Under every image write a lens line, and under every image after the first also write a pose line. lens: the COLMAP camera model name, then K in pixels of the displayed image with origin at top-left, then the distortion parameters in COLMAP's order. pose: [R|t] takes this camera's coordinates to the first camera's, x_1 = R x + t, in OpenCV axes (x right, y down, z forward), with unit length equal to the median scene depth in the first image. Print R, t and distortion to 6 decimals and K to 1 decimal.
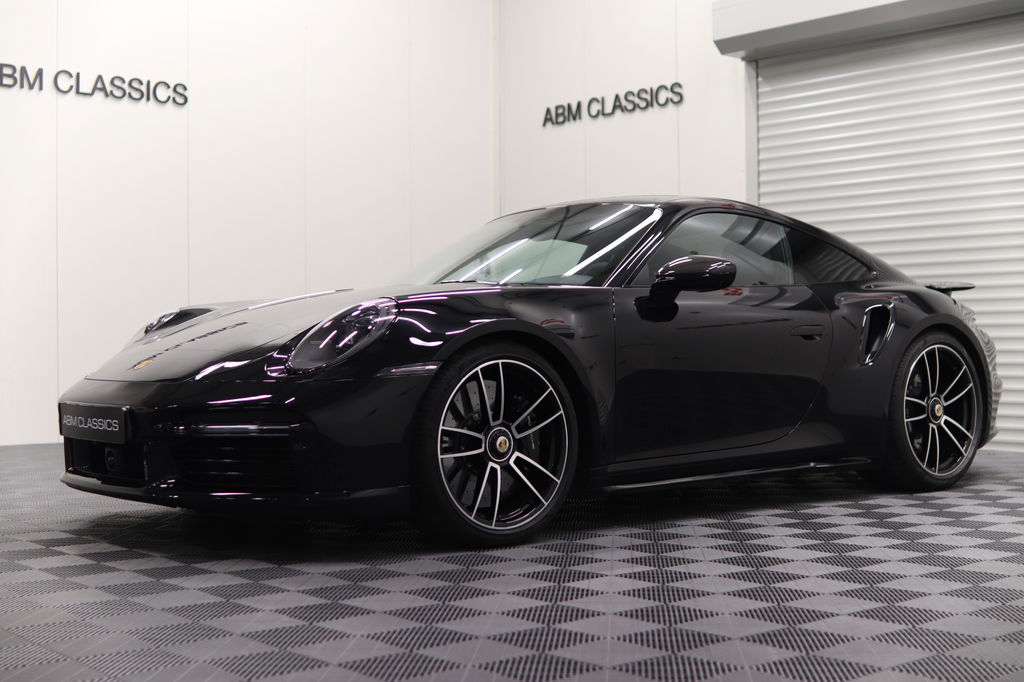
lens RADIAL K [[1499.6, 0, 512.0], [0, 1499.6, 341.0], [0, 0, 1]] dist [-0.291807, 1.053881]
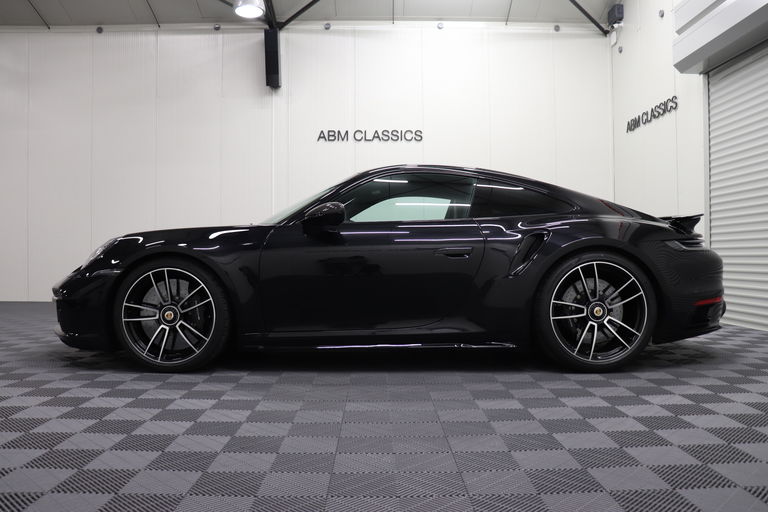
lens RADIAL K [[650.9, 0, 384.0], [0, 650.9, 256.0], [0, 0, 1]] dist [-0.028400, -0.000061]
pose [[0.786629, 0.002536, -0.617421, 0.308578], [0.000567, 0.999988, 0.004829, -0.002491], [0.617426, -0.004149, 0.786618, 0.256055]]
